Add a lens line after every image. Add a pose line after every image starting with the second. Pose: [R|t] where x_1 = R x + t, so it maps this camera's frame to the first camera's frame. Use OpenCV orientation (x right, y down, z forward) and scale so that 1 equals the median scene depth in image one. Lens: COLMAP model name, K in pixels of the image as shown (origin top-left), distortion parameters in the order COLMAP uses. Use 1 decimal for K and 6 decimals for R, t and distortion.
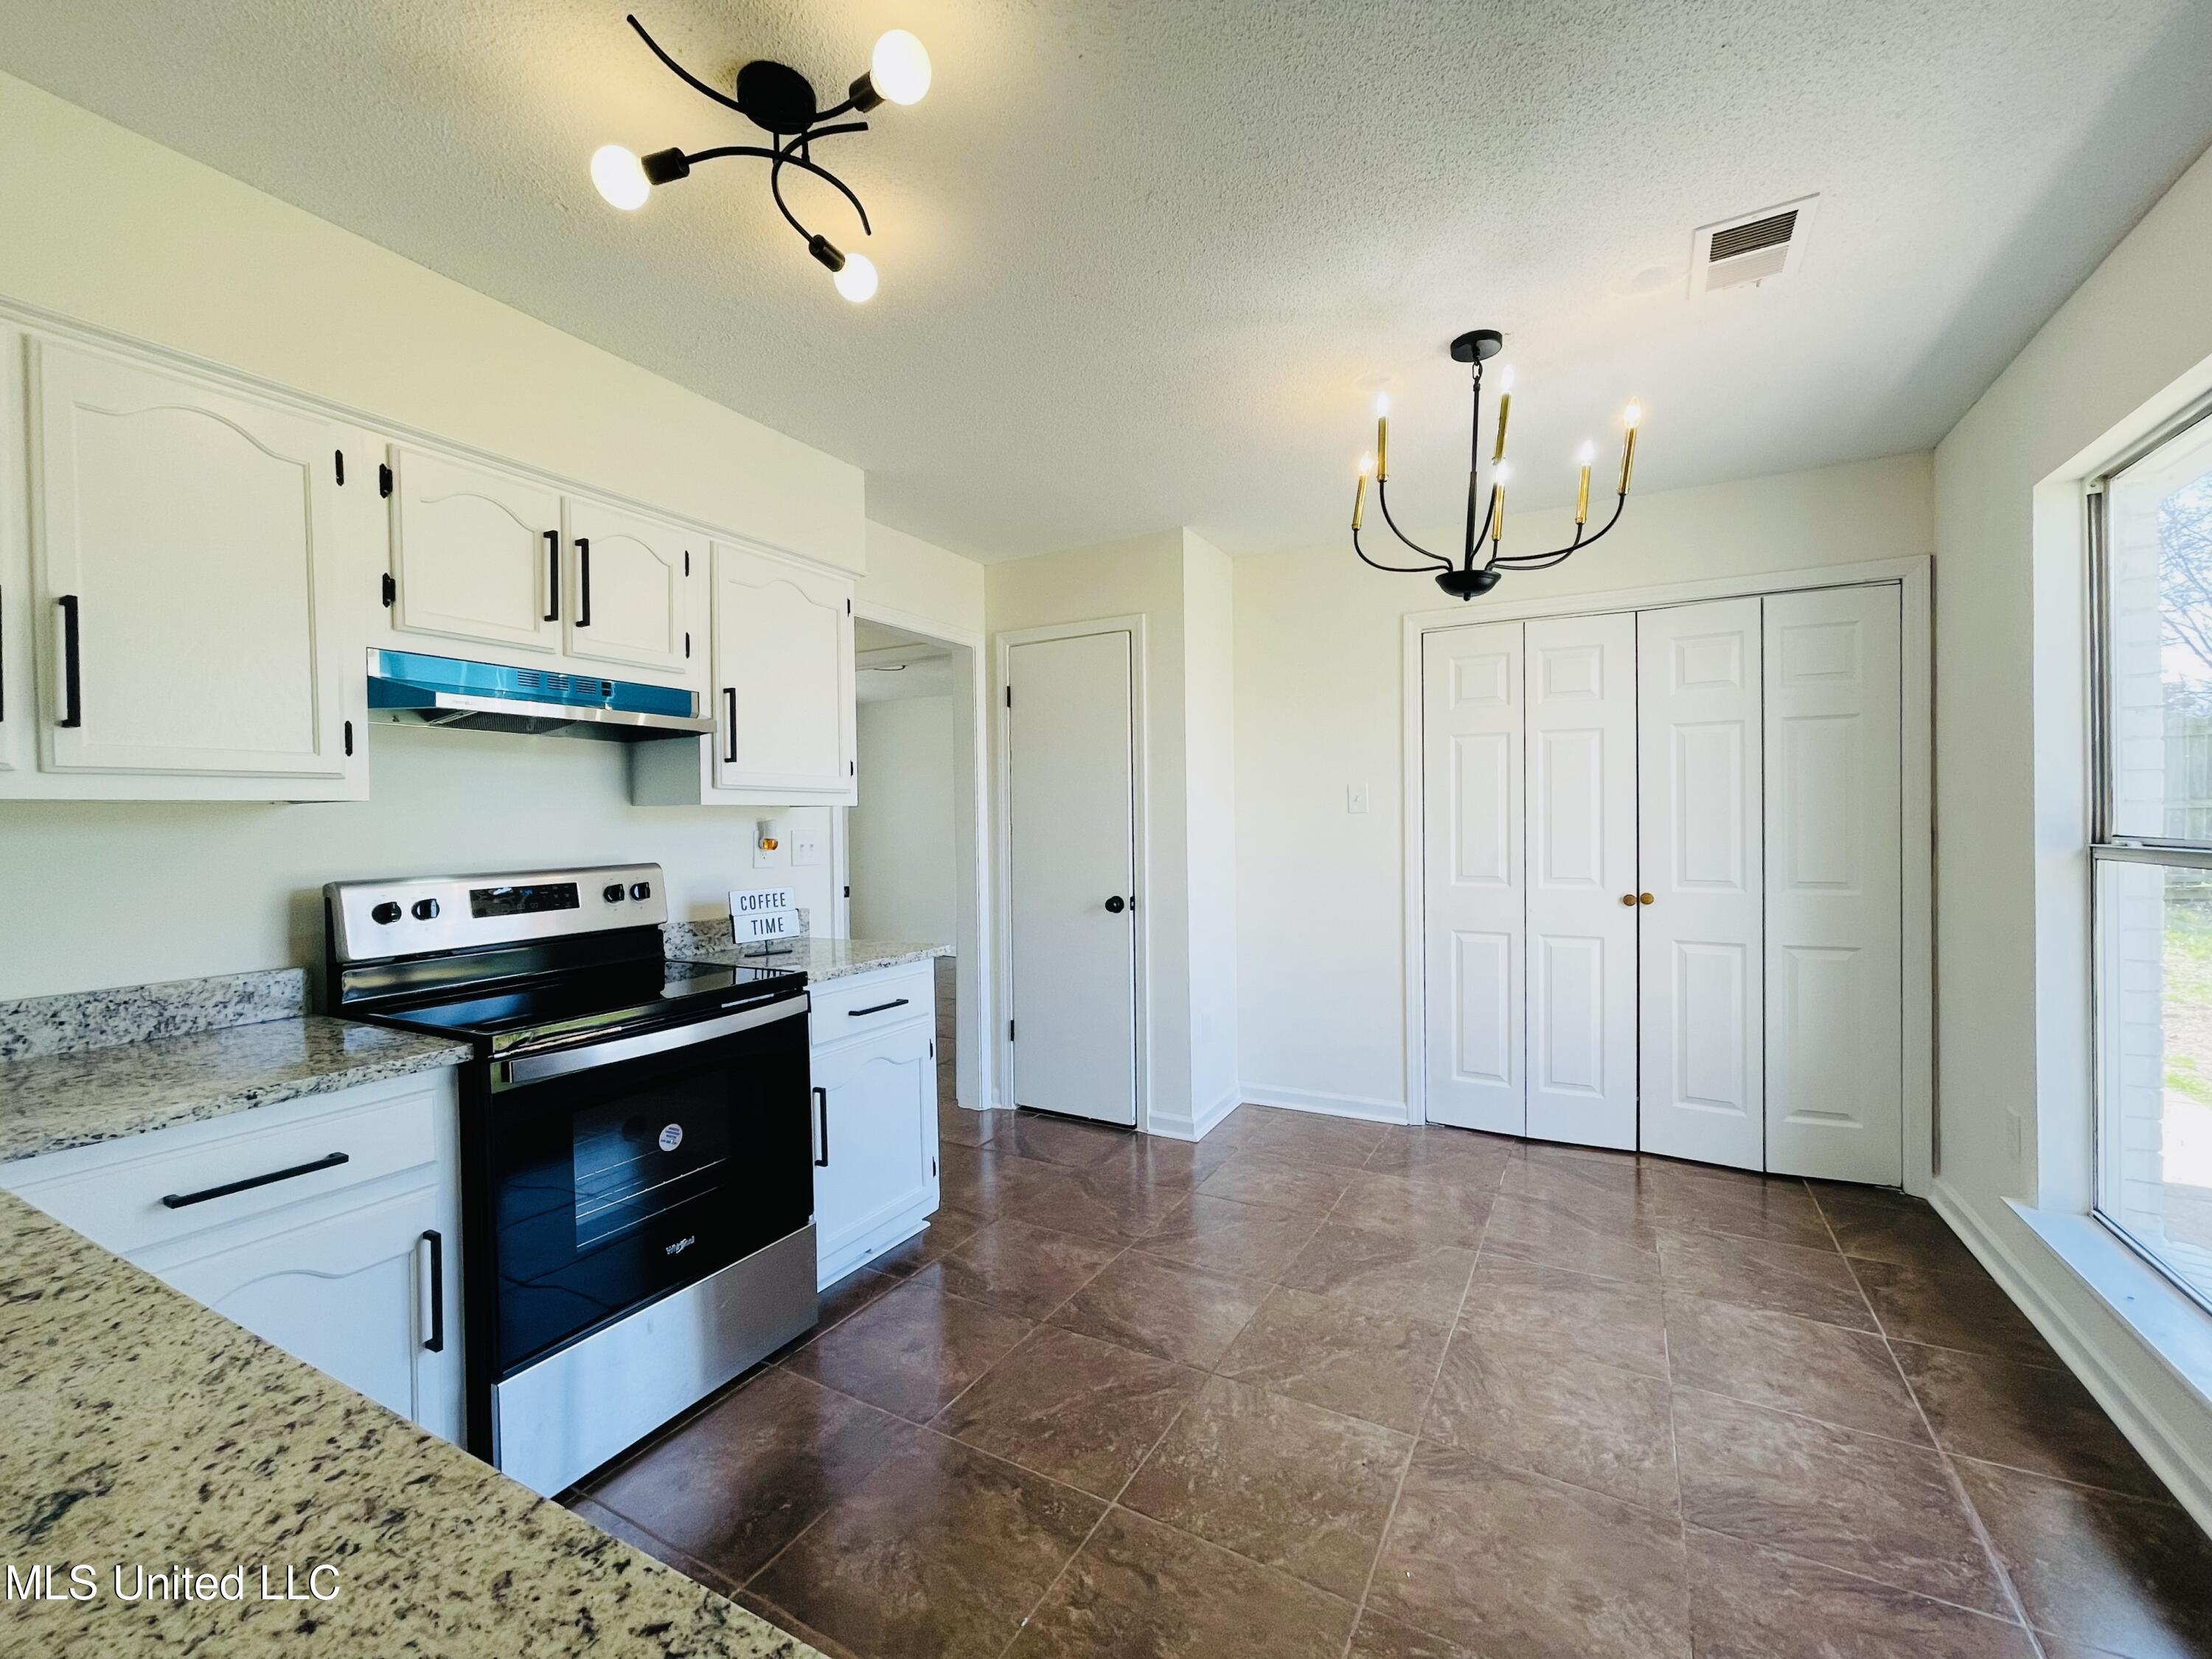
lens RADIAL K [[912.3, 0, 1103.1], [0, 912.3, 828.4], [0, 0, 1]] dist [-0.002567, 0.000002]
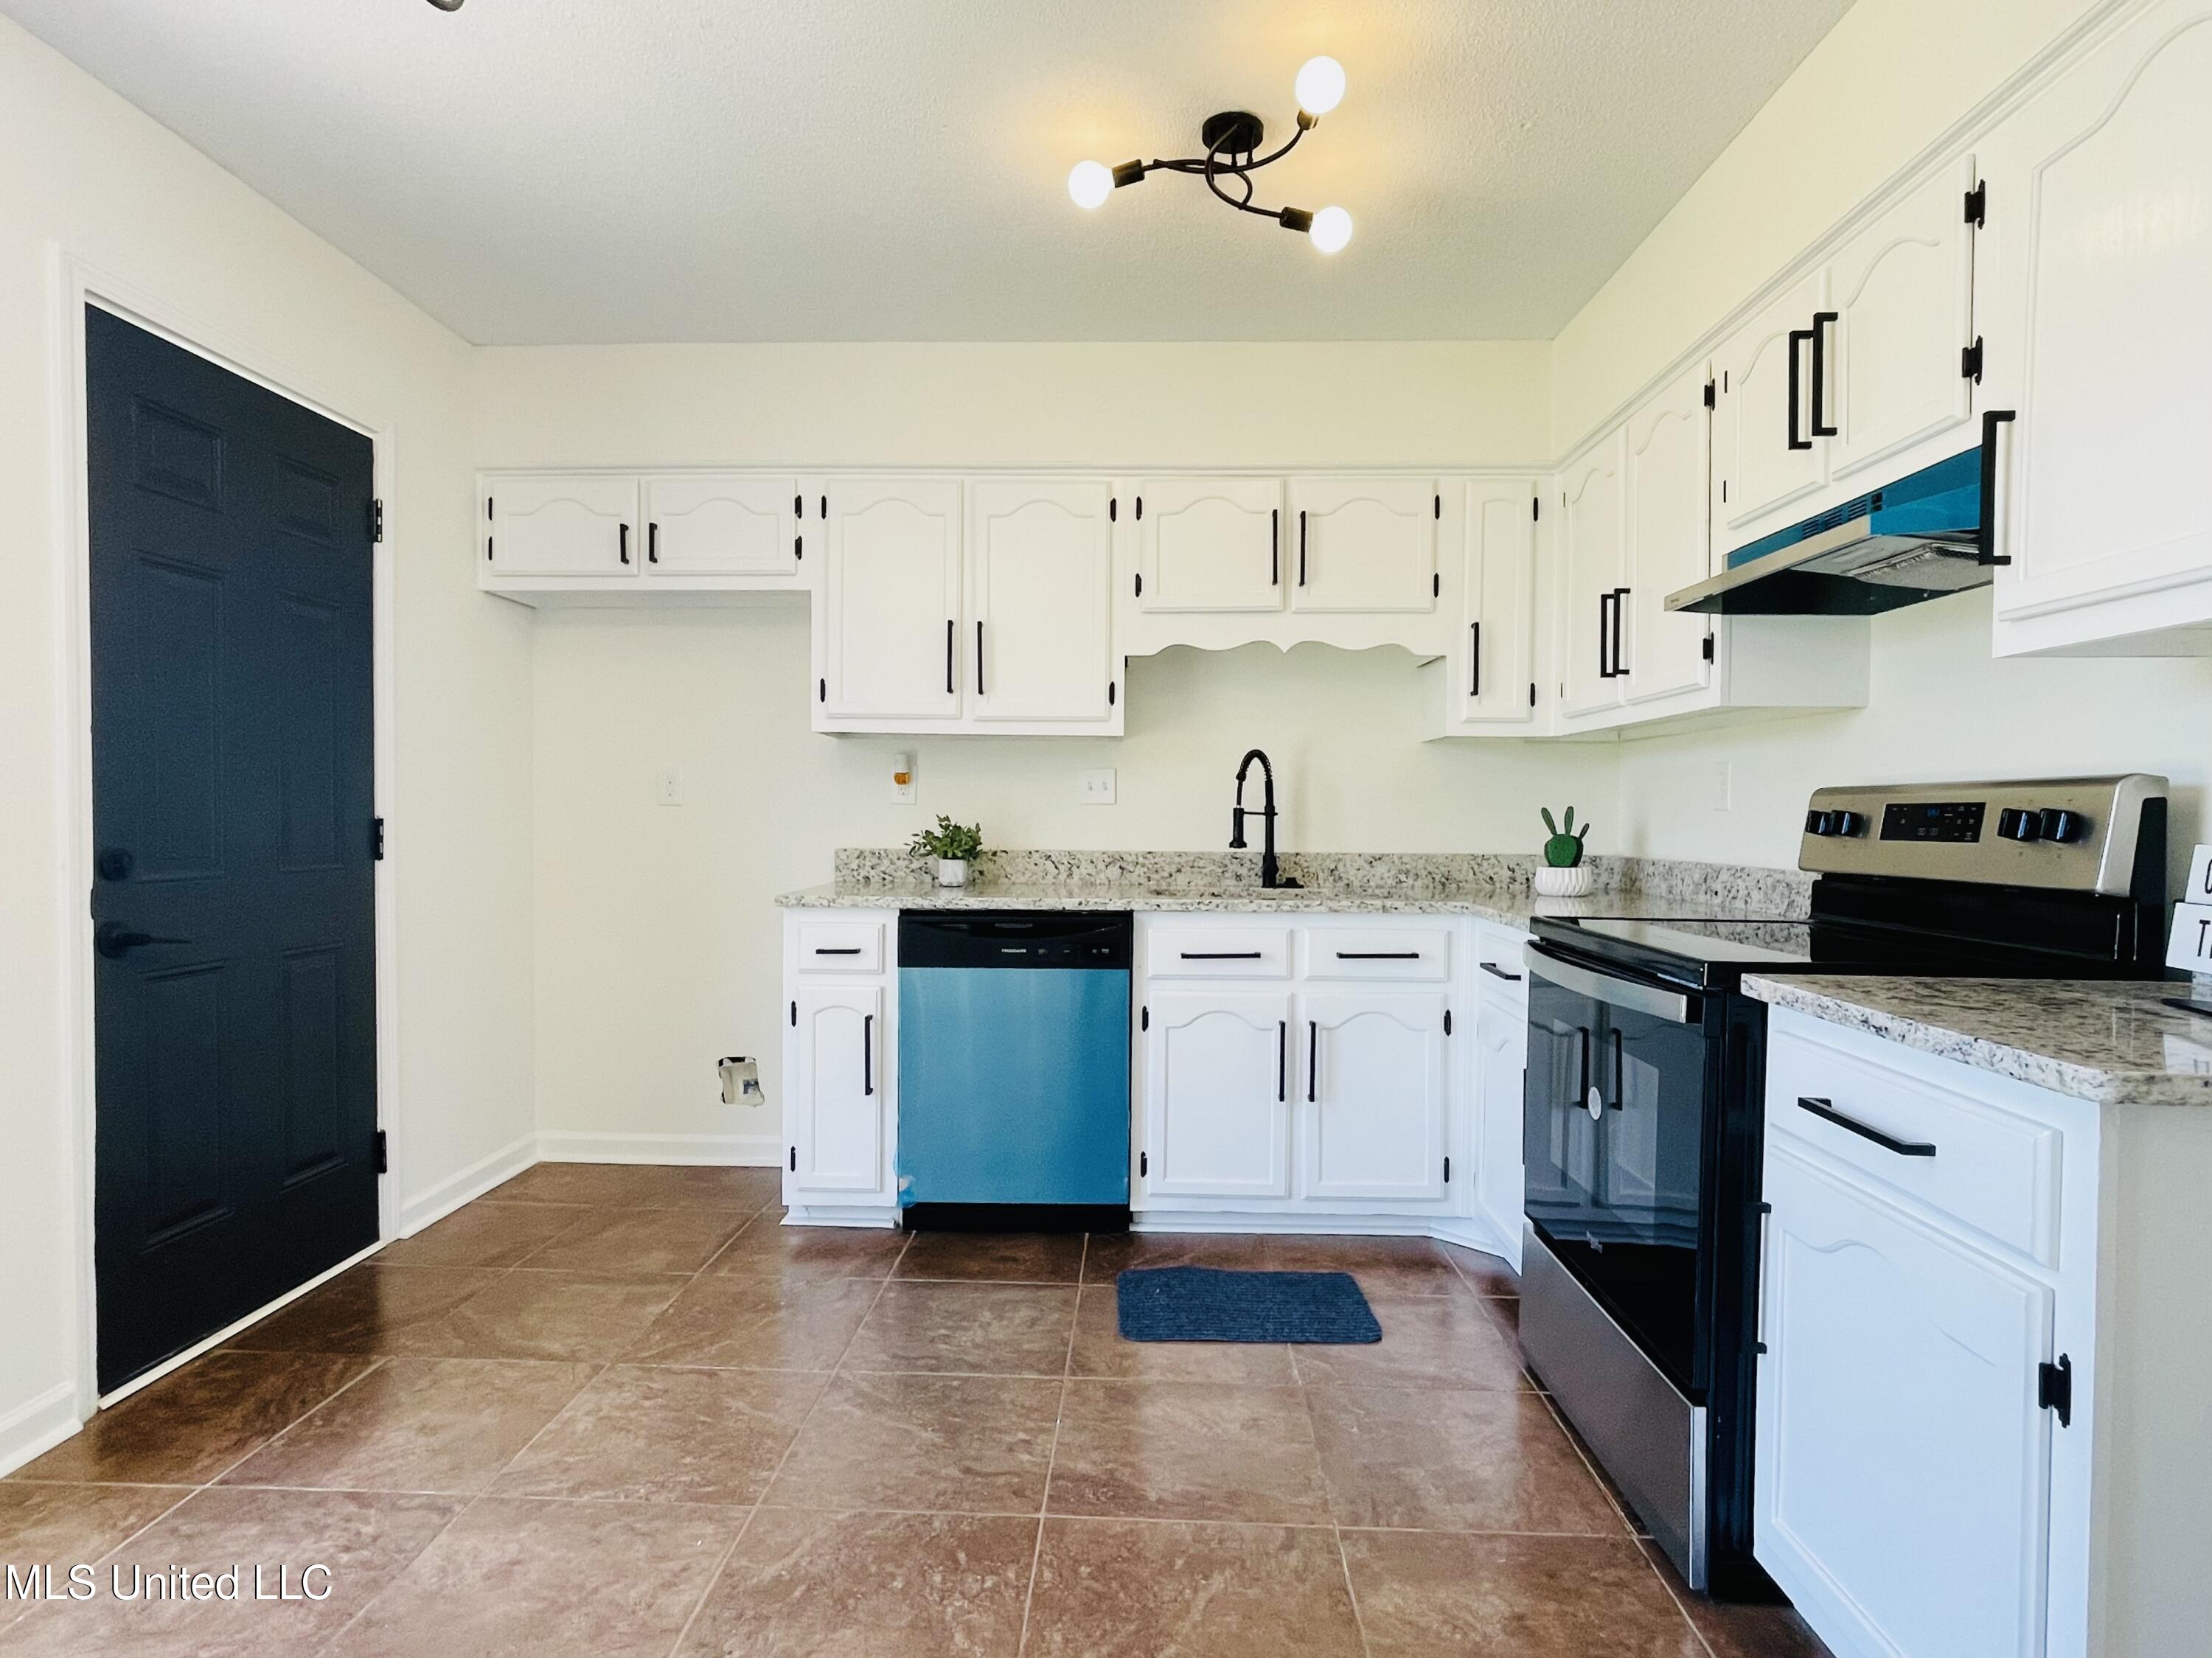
lens RADIAL K [[1173.7, 0, 1096.2], [0, 1173.7, 842.7], [0, 0, 1]] dist [0.021163, -0.038856]
pose [[-0.894481, 0.020038, -0.446657, 0.313484], [0.002040, 0.999168, 0.040739, 0.051504], [0.447102, 0.035529, -0.893777, 1.402198]]
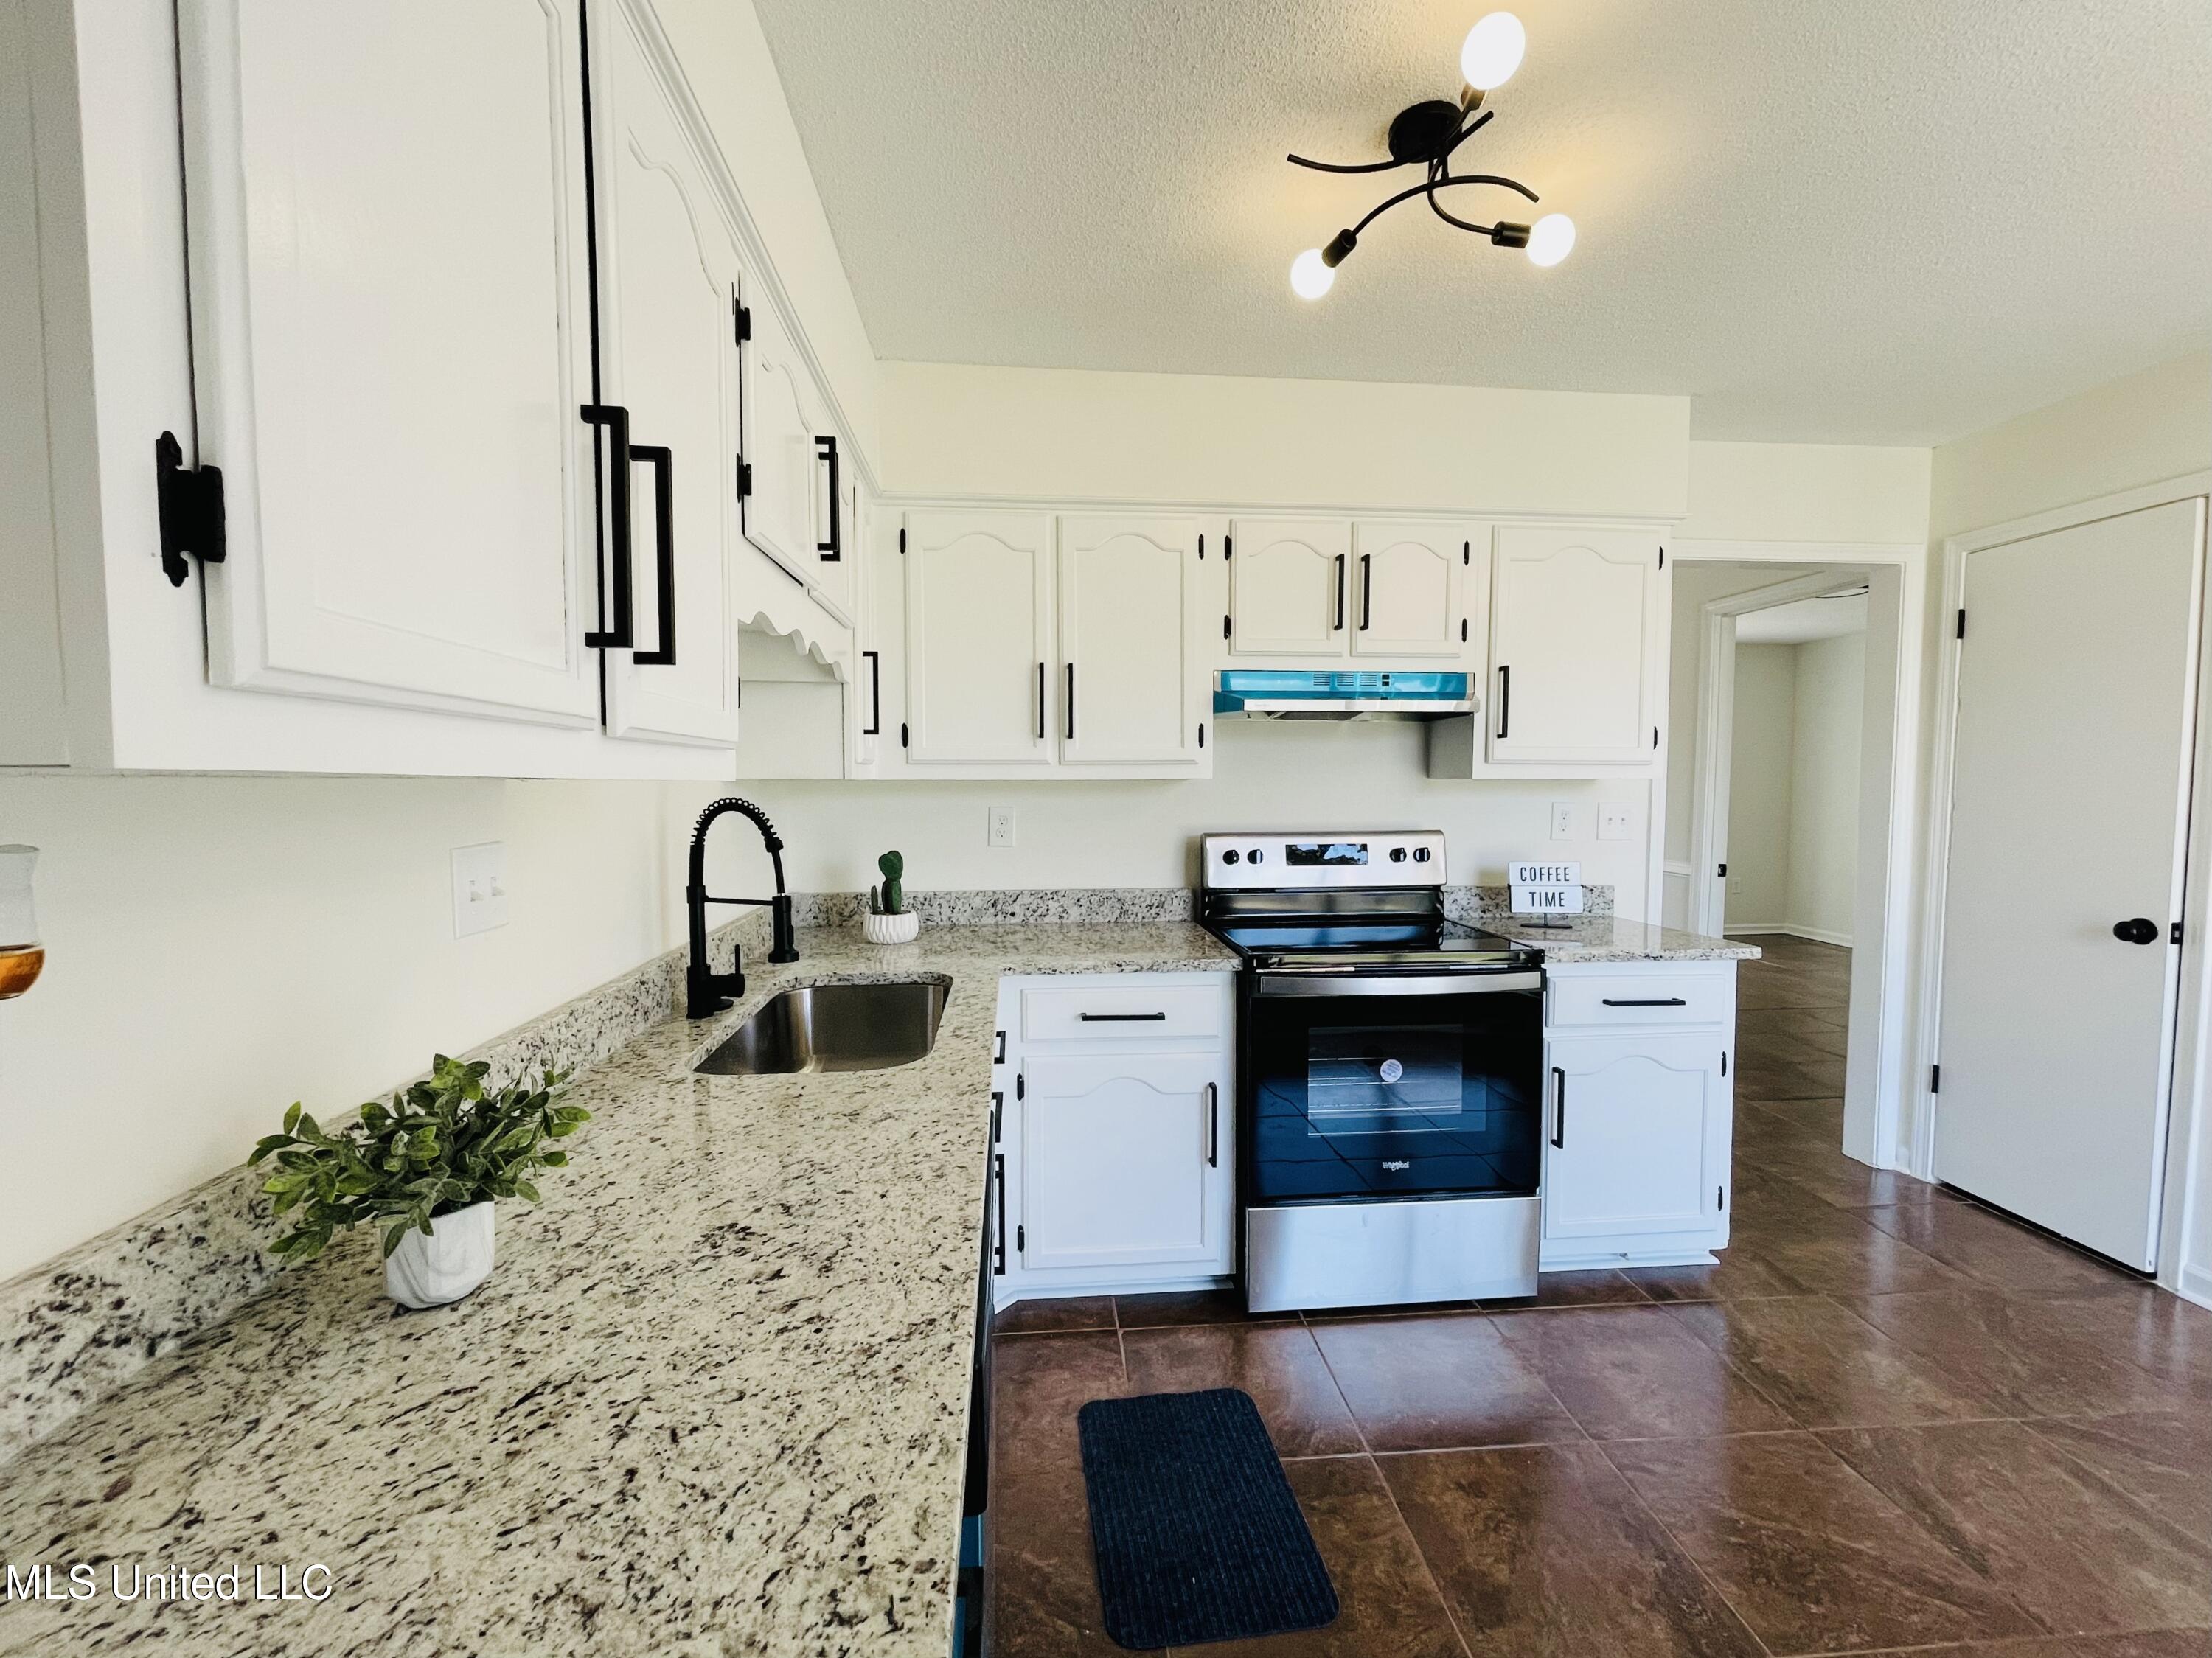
lens RADIAL K [[918.7, 0, 1106.0], [0, 918.7, 829.0], [0, 0, 1]] dist [0.000901, -0.000225]
pose [[0.555864, 0.059251, -0.829159, 0.222621], [-0.015714, 0.998027, 0.060783, -0.026692], [0.831124, -0.020758, 0.555699, 0.043279]]
